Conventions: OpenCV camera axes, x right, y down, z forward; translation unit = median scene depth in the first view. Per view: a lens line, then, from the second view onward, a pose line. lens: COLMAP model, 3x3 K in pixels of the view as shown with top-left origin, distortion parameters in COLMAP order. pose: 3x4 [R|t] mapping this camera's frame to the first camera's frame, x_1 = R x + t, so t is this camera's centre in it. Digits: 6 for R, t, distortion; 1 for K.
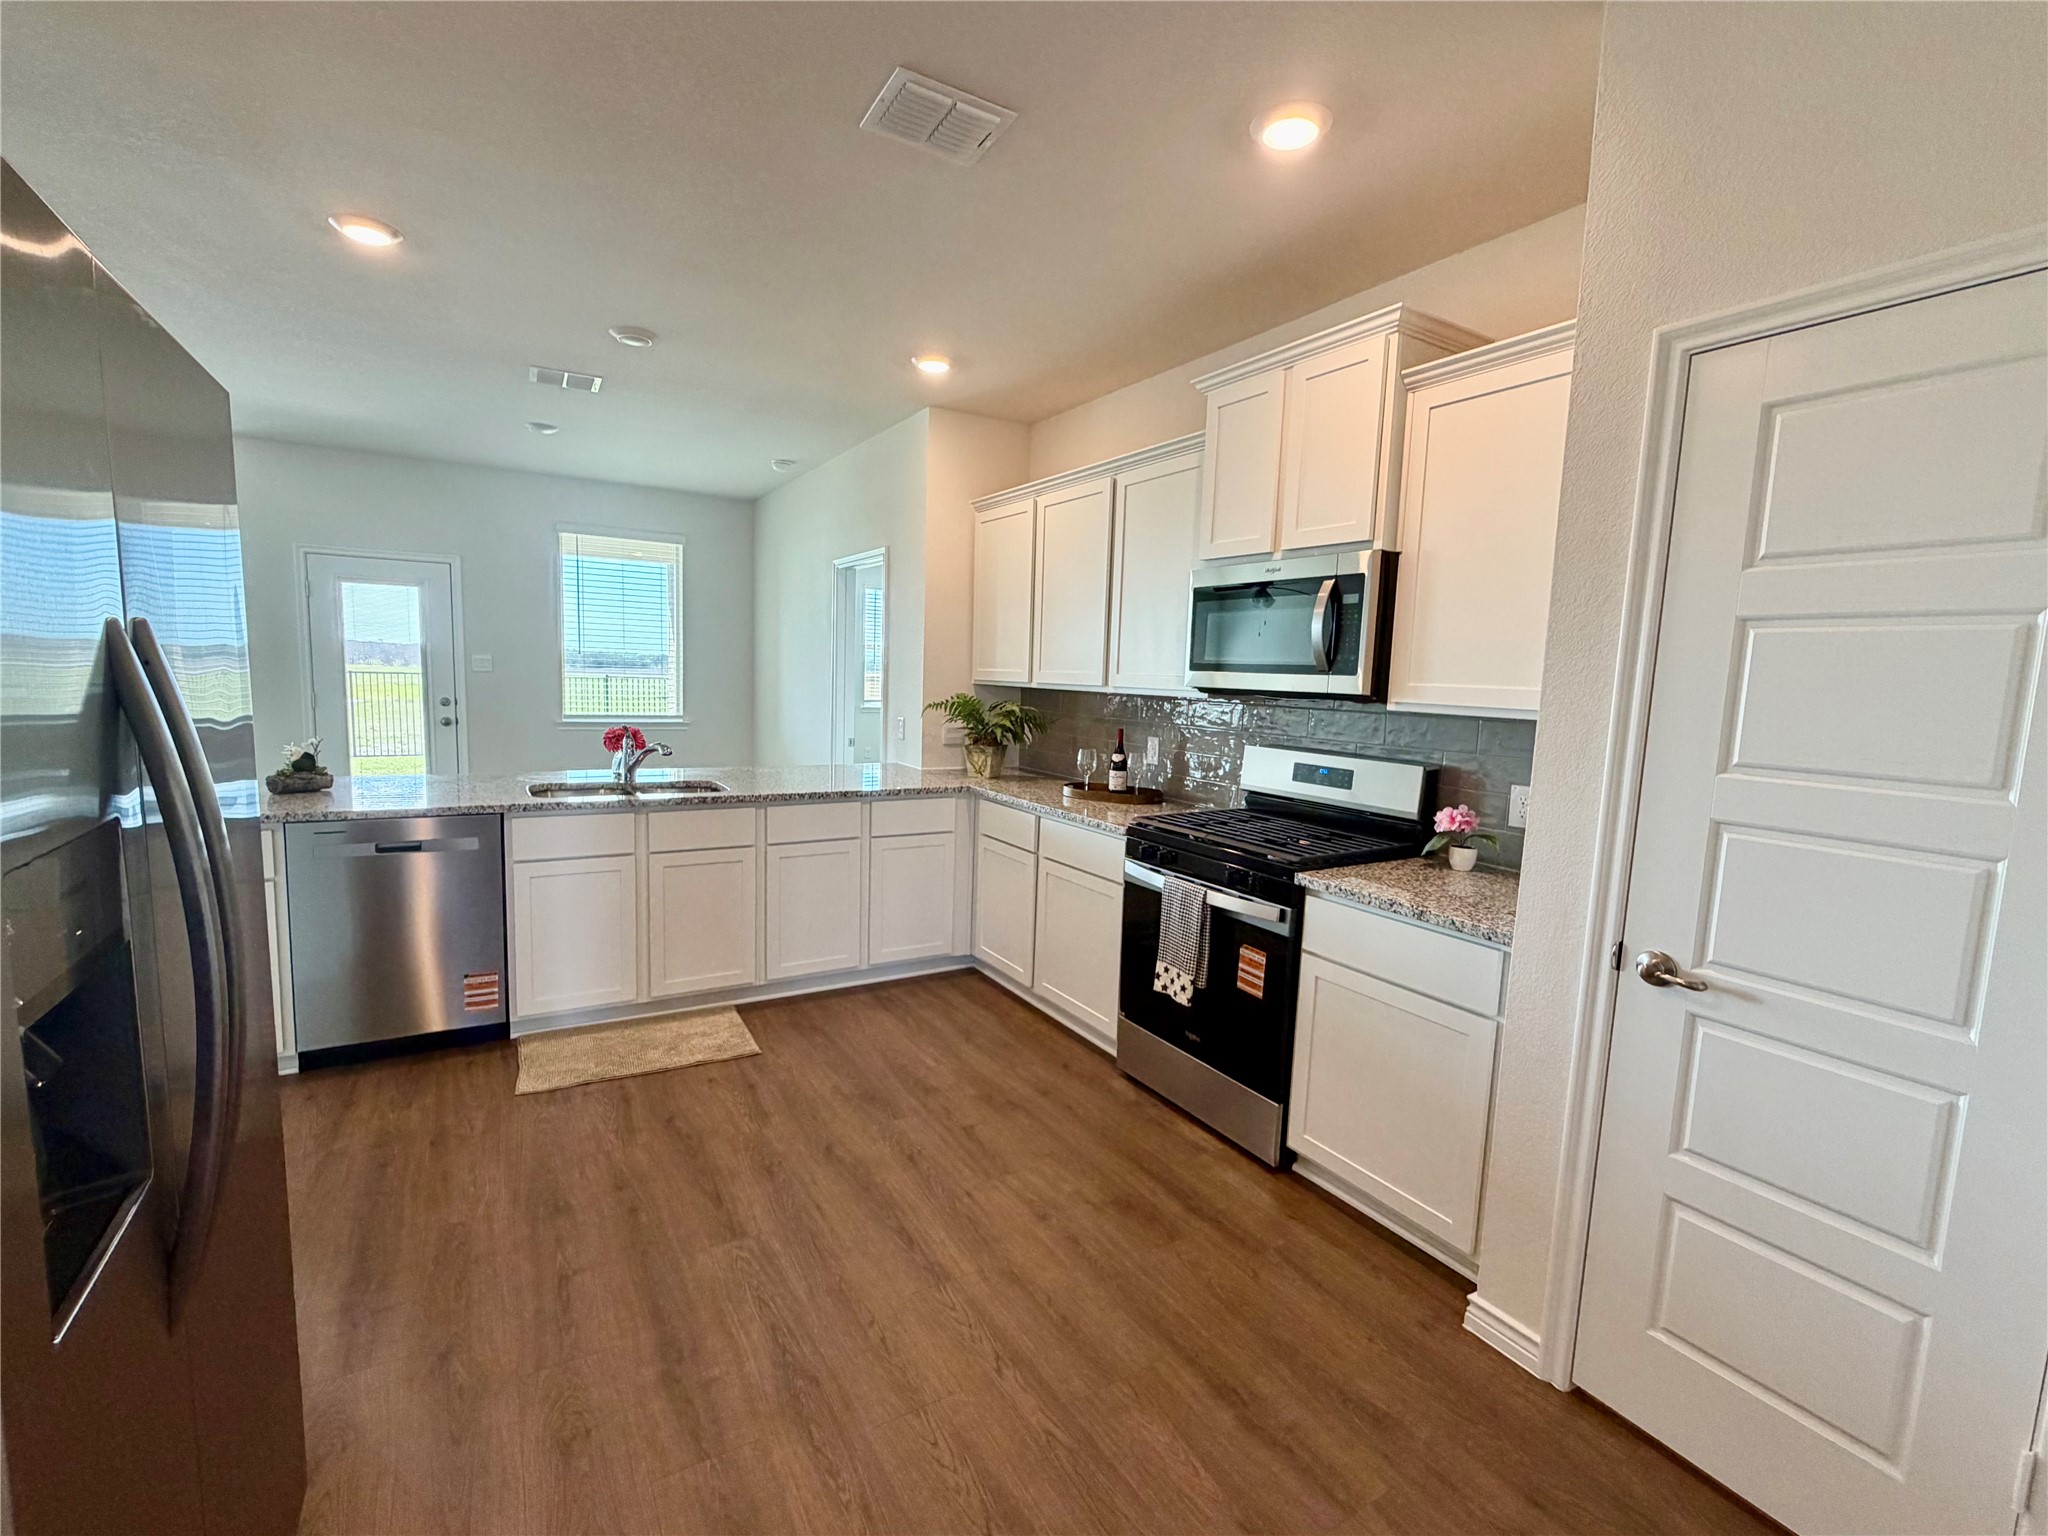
lens RADIAL K [[905.8, 0, 1023.4], [0, 905.8, 767.7], [0, 0, 1]] dist [0.000729, 0.000086]
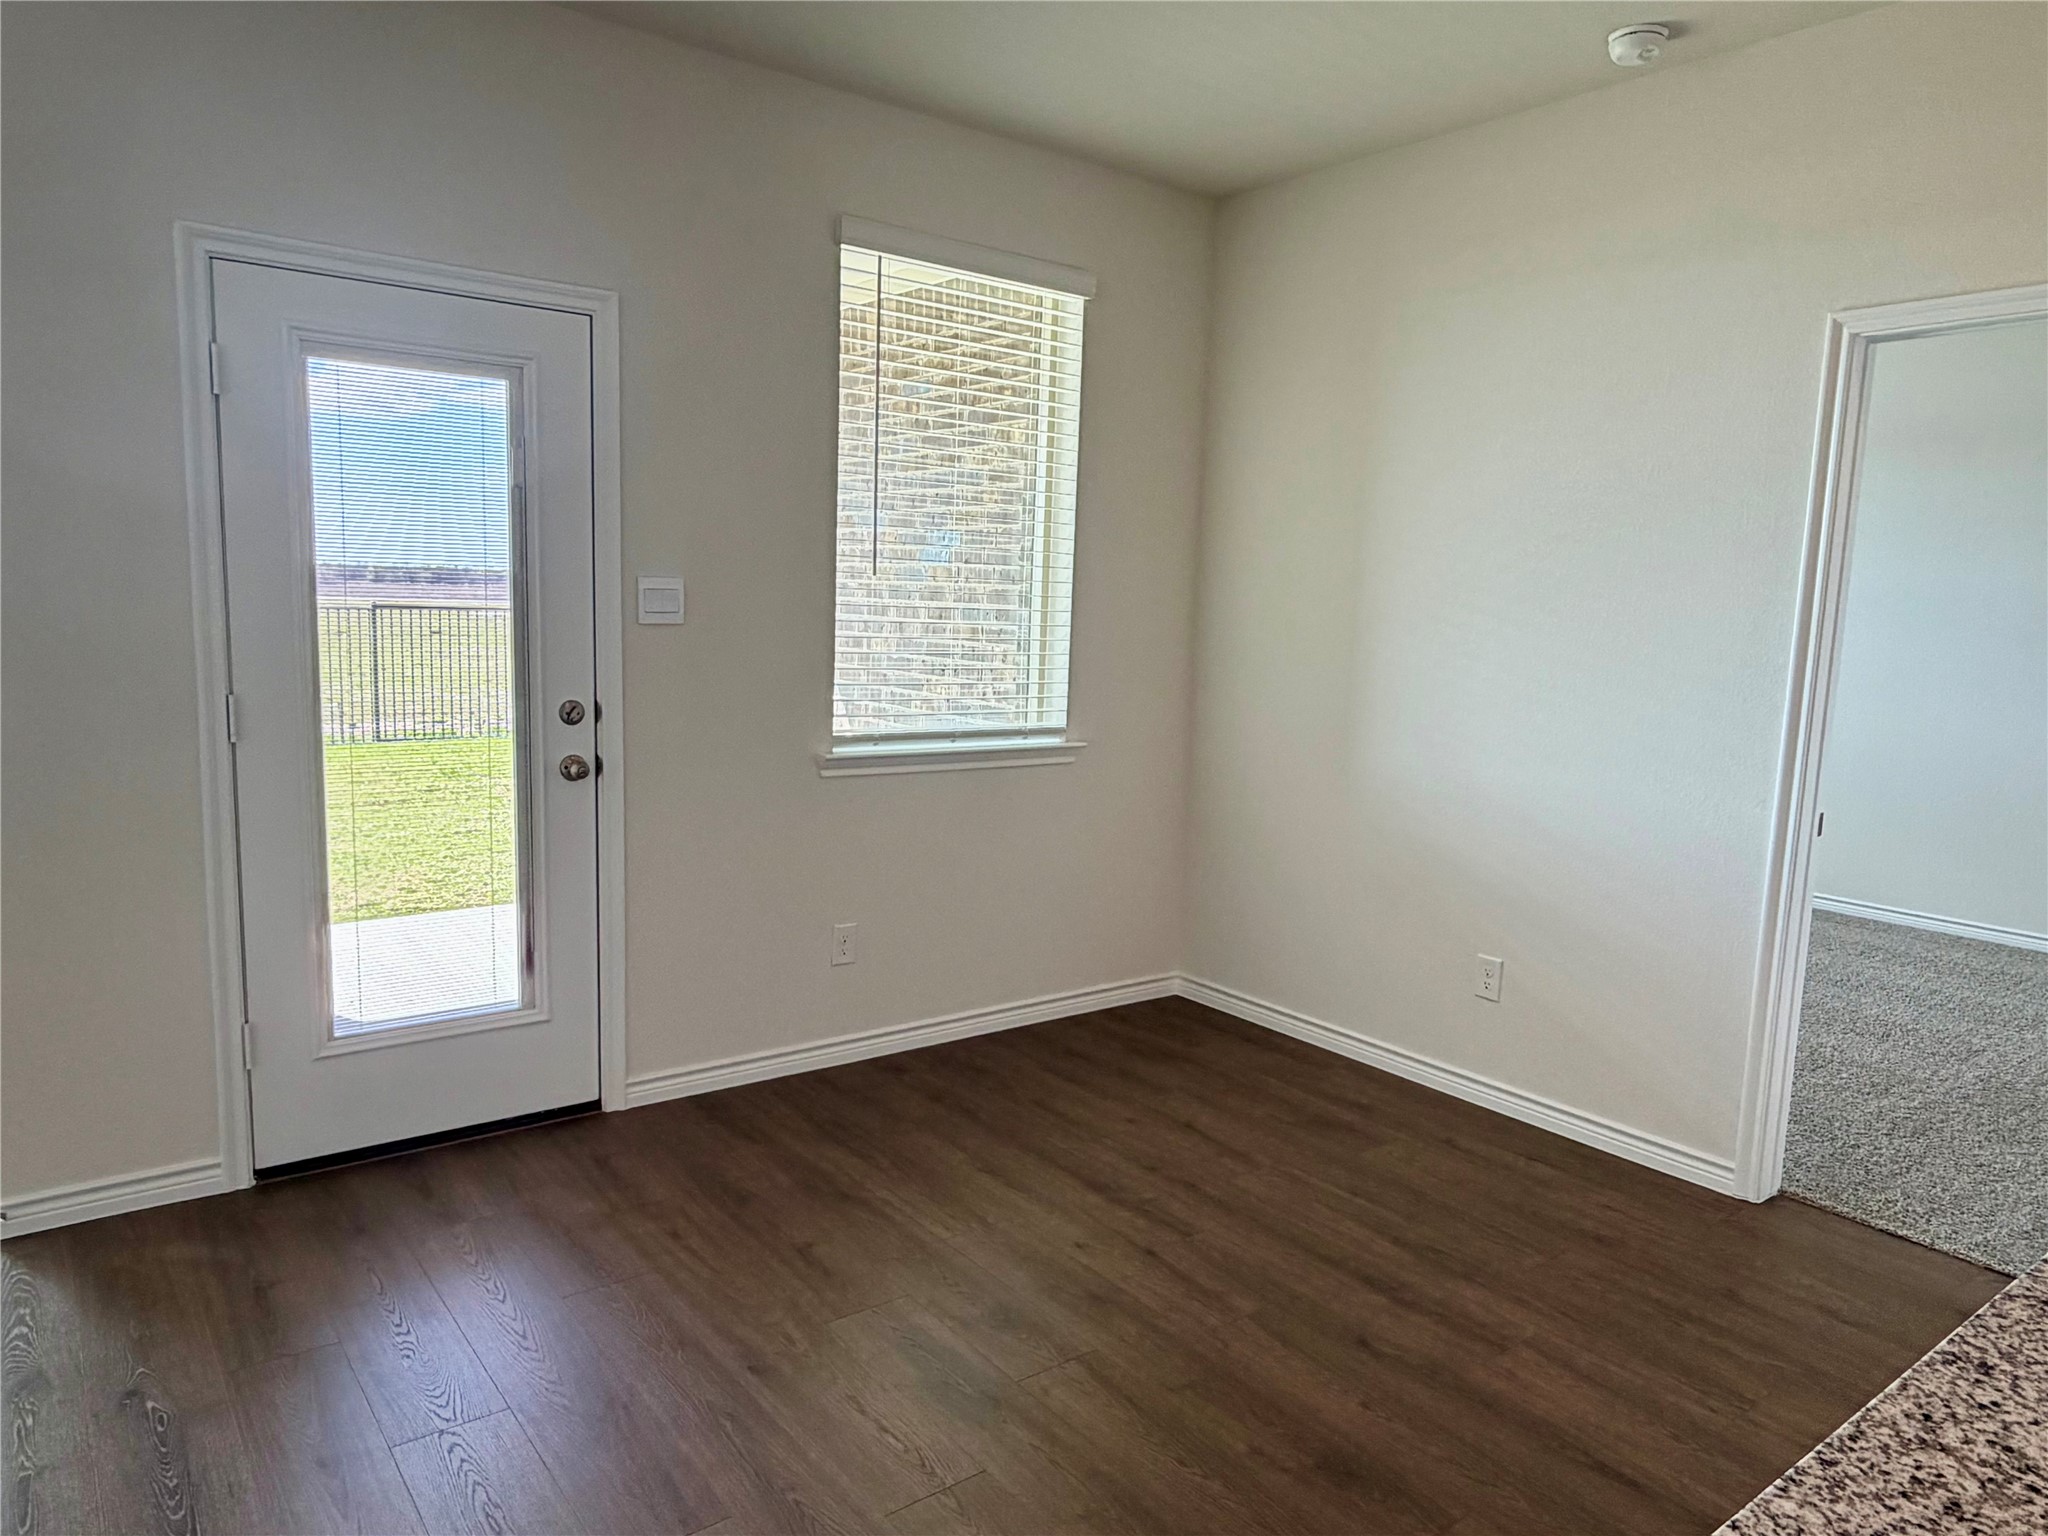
lens RADIAL K [[1336.3, 0, 1027.1], [0, 1336.3, 765.5], [0, 0, 1]] dist [0.000131, 0.006161]
pose [[0.994888, -0.011516, 0.100324, -0.953042], [0.008945, 0.999621, 0.026046, -0.118855], [-0.100586, -0.025015, 0.994614, 0.861057]]
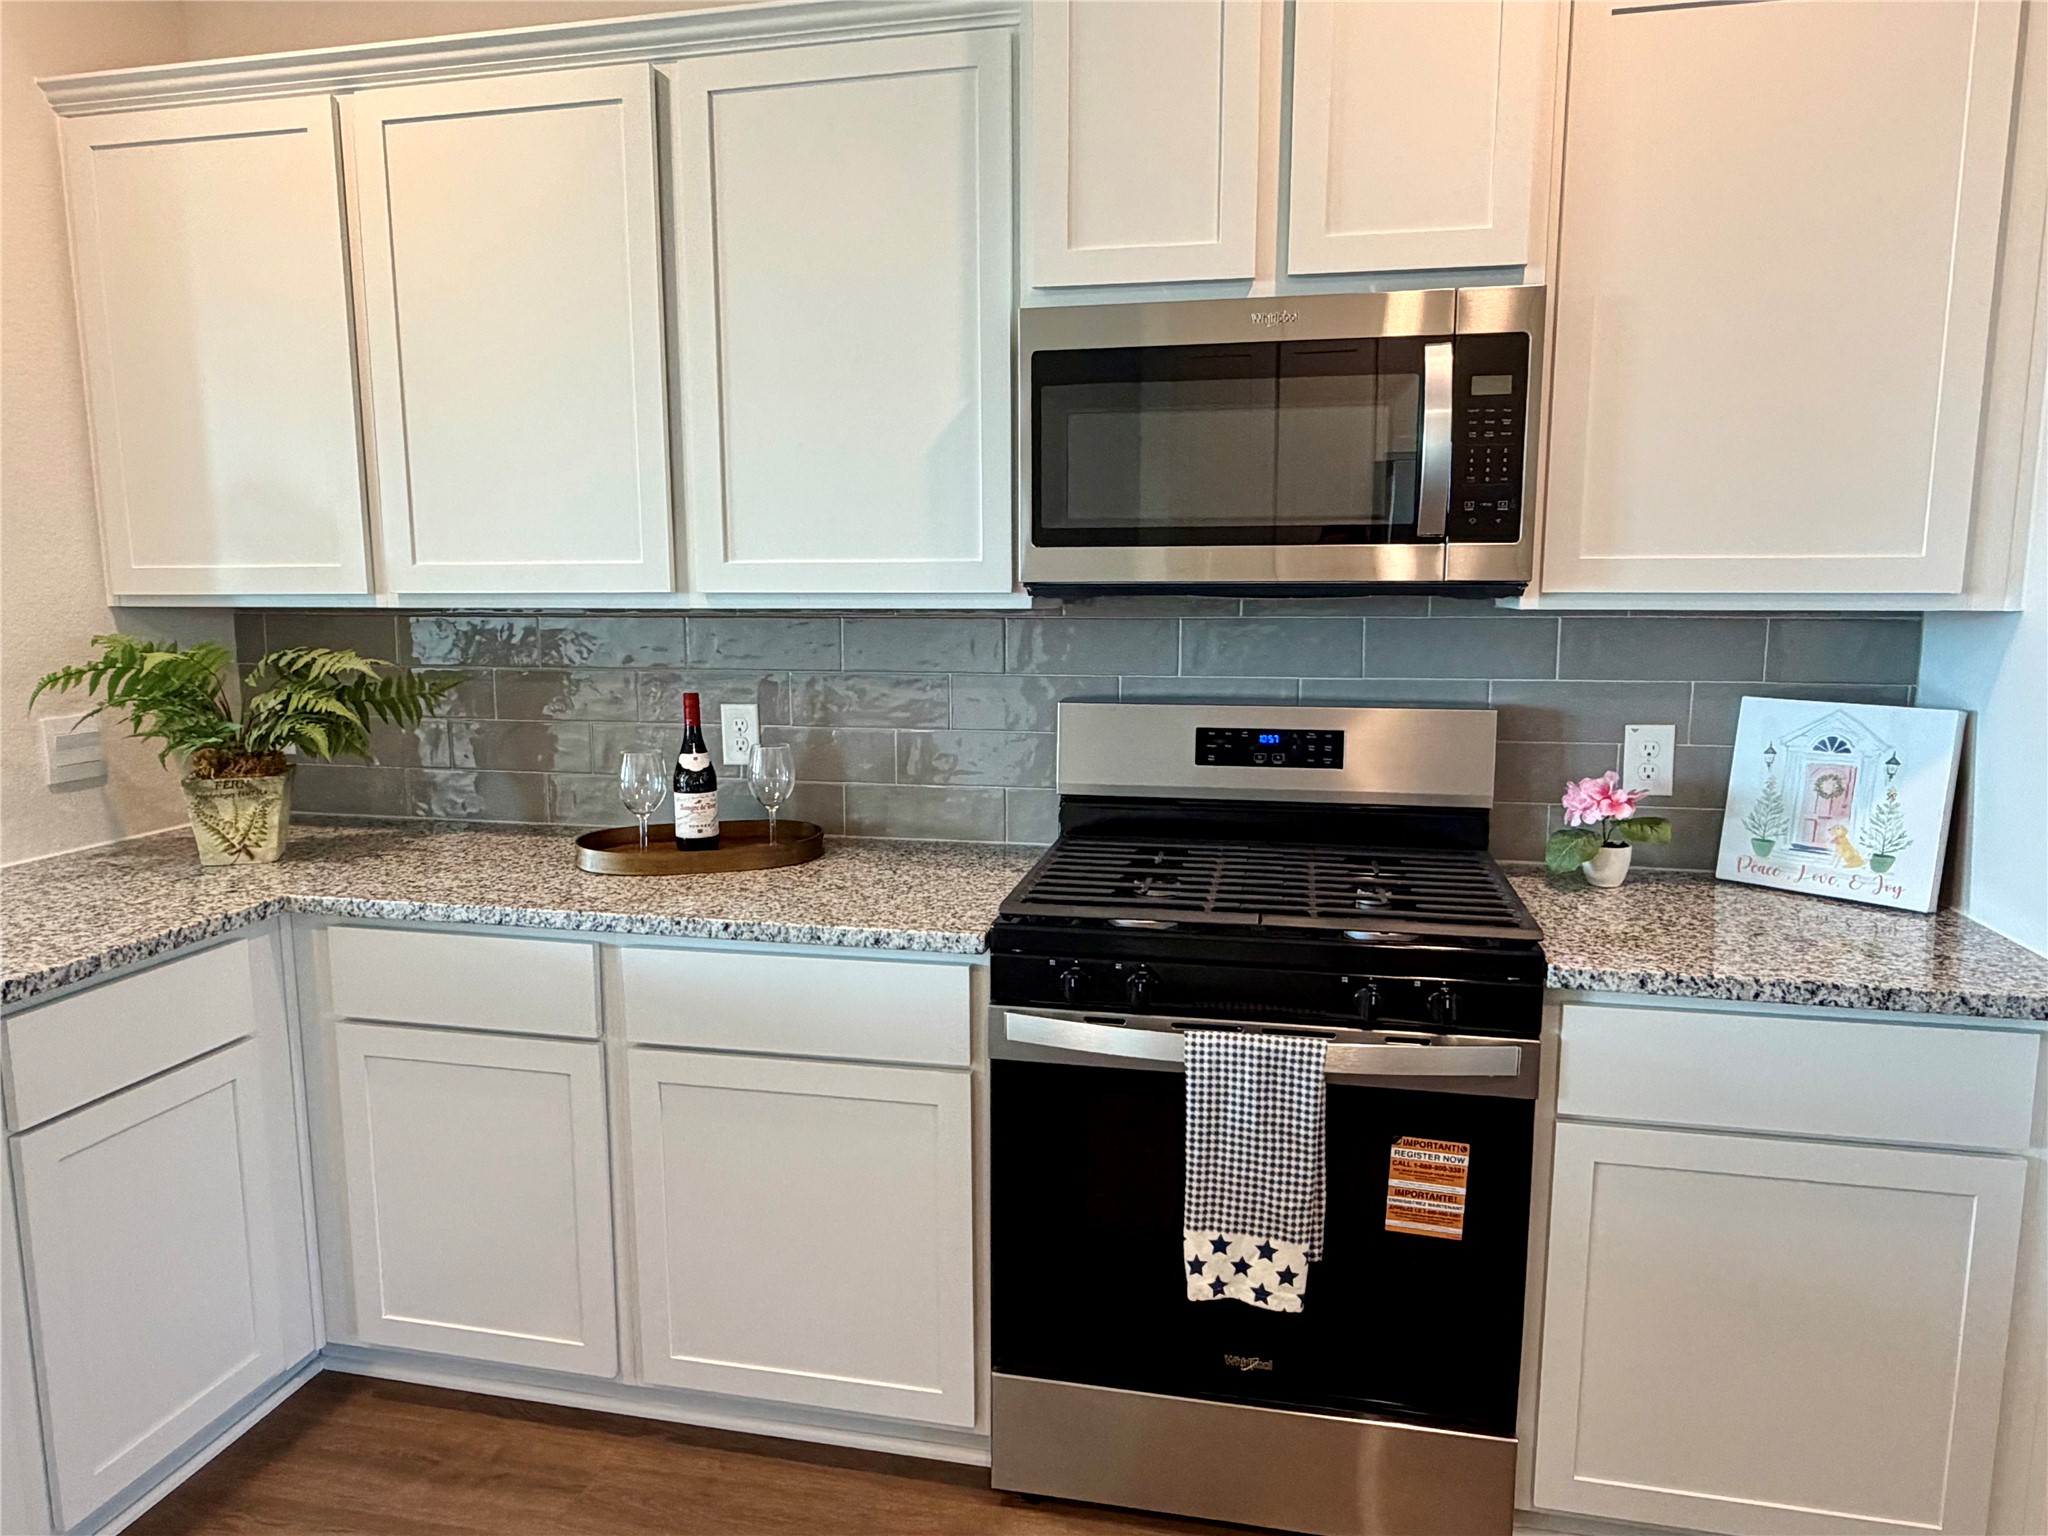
lens RADIAL K [[1336.3, 0, 1010.0], [0, 1336.3, 762.7], [0, 0, 1]] dist [0.000131, 0.006161]
pose [[0.690612, -0.134756, 0.710560, -0.270253], [0.103873, 0.990783, 0.086943, -0.056102], [-0.715727, 0.013764, 0.698244, 0.515899]]
